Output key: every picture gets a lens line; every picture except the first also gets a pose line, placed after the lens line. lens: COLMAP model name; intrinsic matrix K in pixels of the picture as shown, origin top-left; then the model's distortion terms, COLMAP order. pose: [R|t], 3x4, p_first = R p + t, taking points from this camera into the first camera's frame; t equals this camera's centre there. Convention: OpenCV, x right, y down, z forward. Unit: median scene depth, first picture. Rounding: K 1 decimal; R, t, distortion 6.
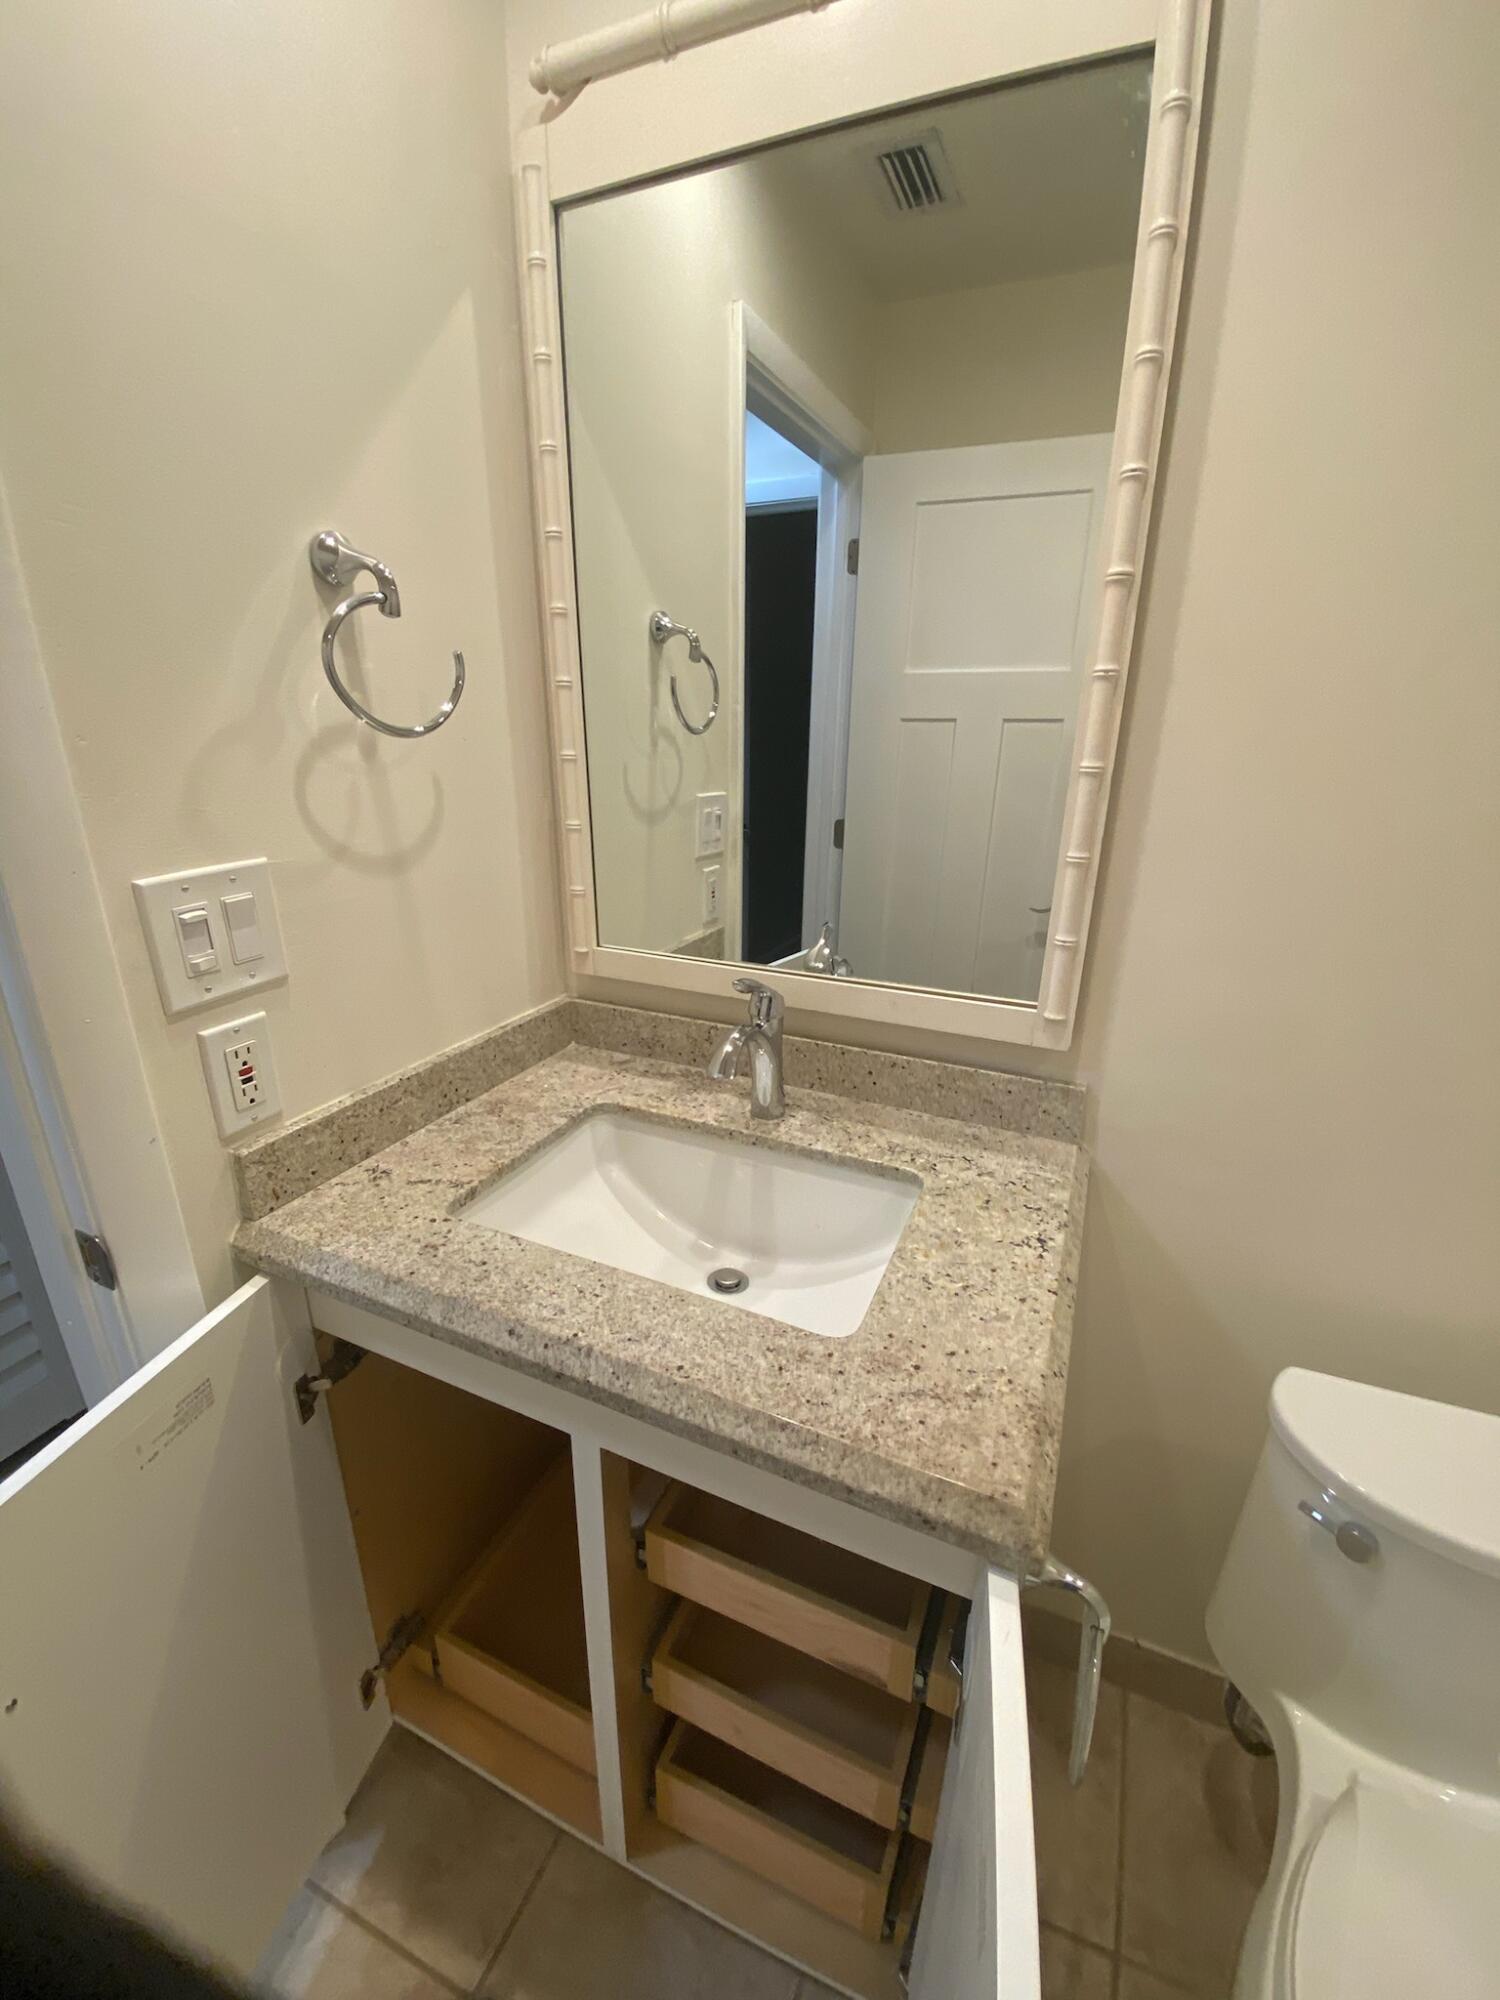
lens RADIAL K [[787.8, 0, 750.0], [0, 787.8, 1000.0], [0, 0, 1]] dist [-0.000006, -0.005666]
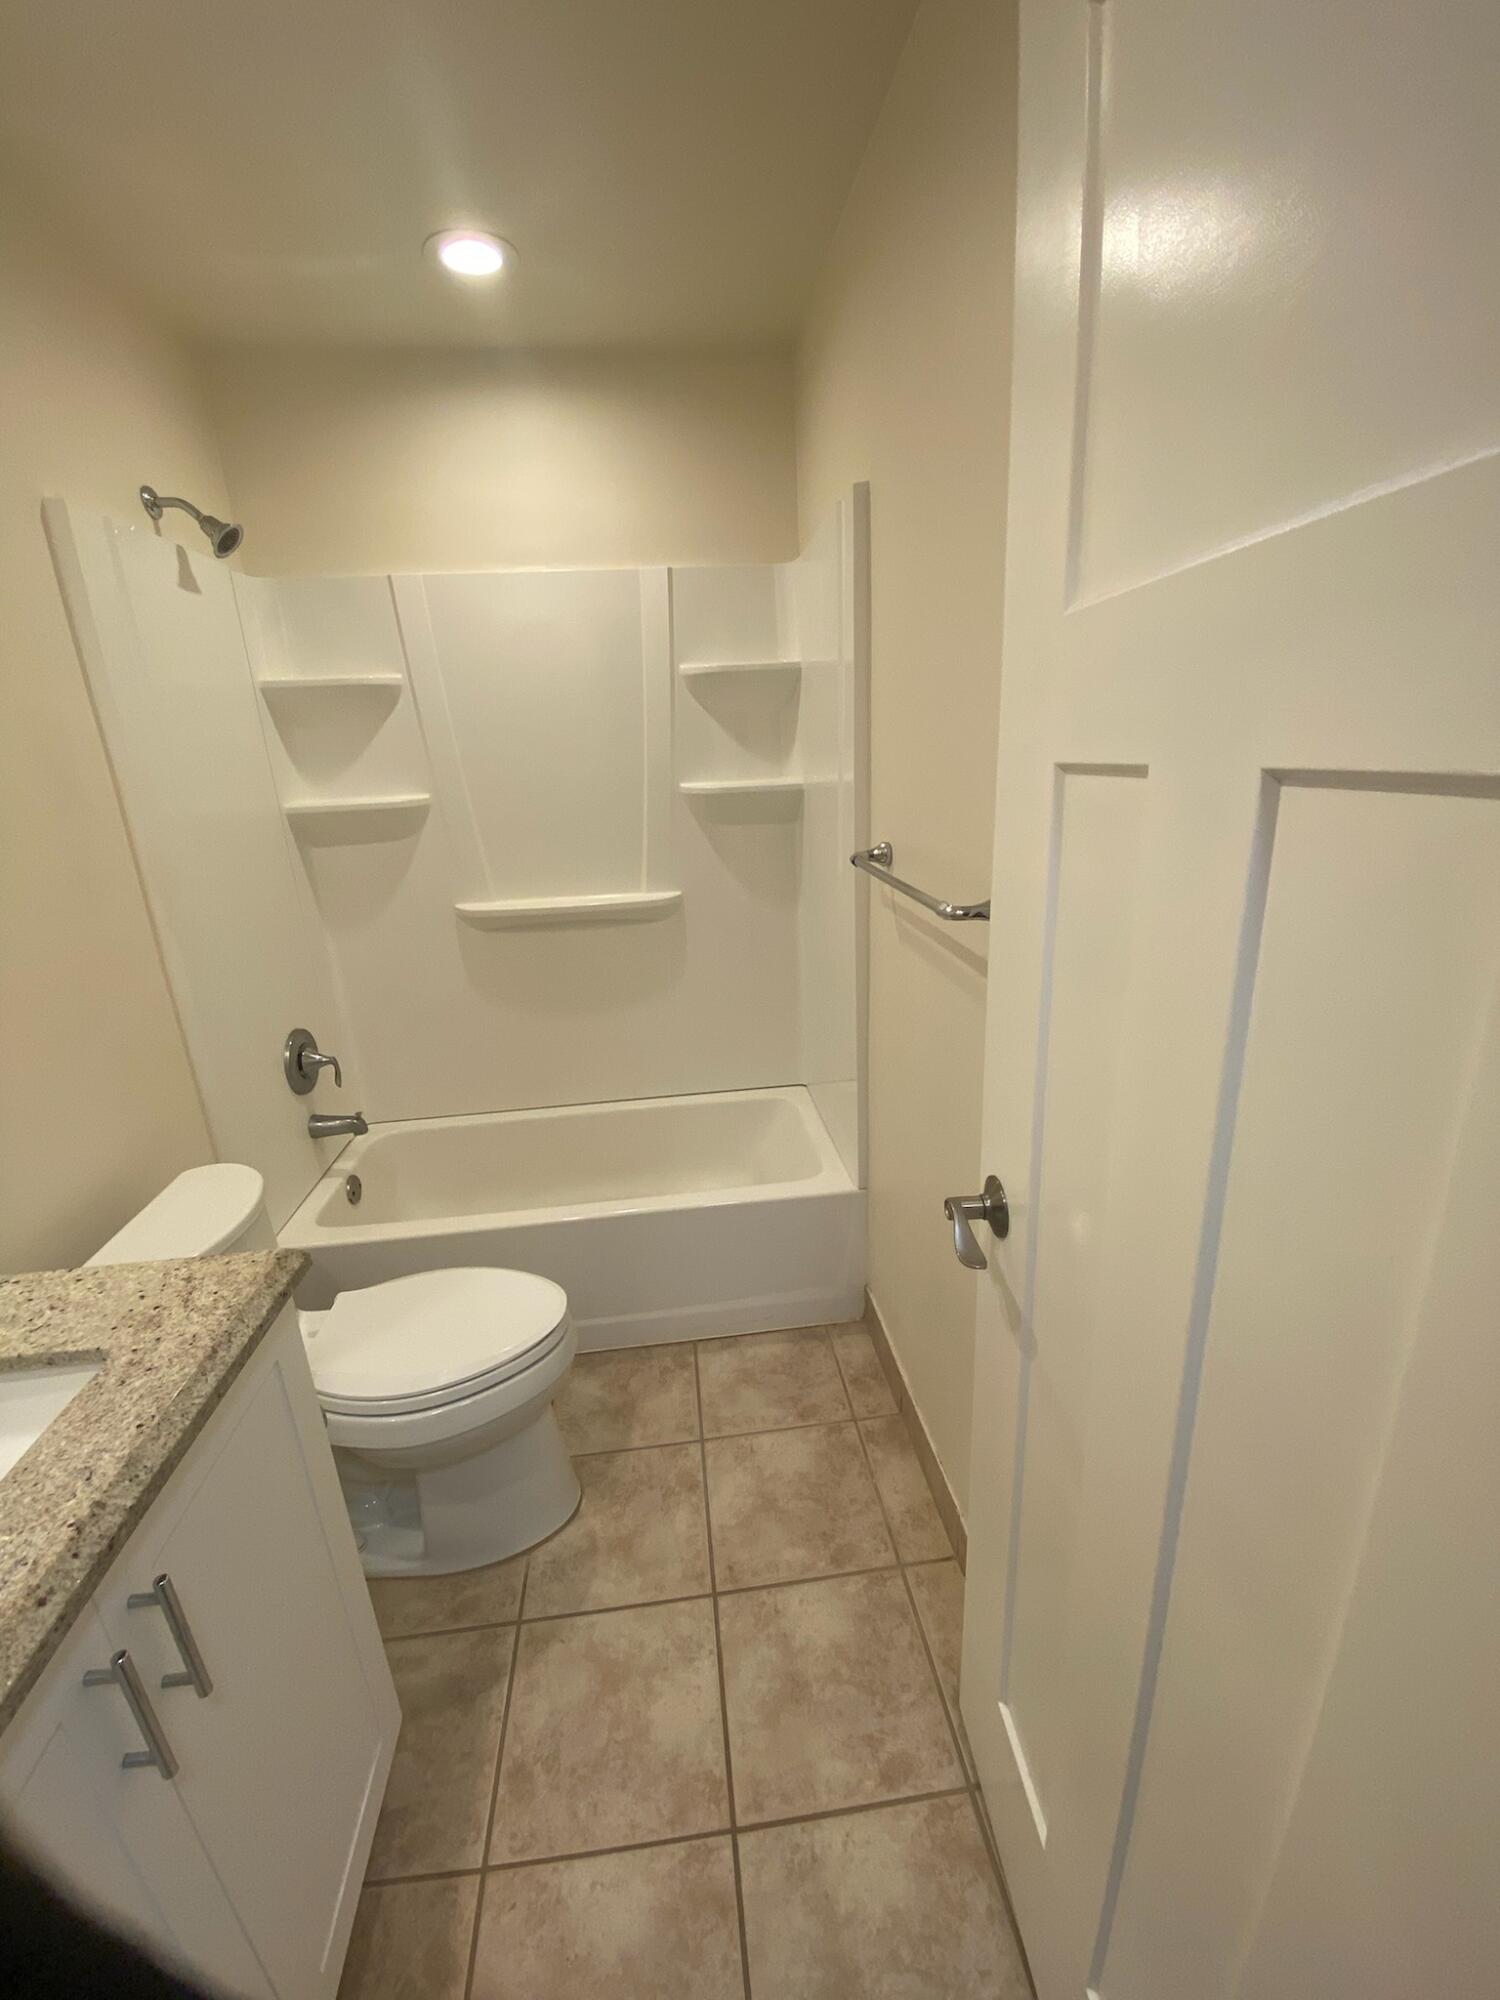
lens RADIAL K [[811.3, 0, 750.0], [0, 811.3, 1000.0], [0, 0, 1]] dist [-0.002032, -0.010937]
pose [[-0.497436, -0.248990, 0.831000, -1.273906], [0.318472, 0.838624, 0.441911, -0.241688], [-0.806928, 0.484473, -0.337865, 0.415316]]
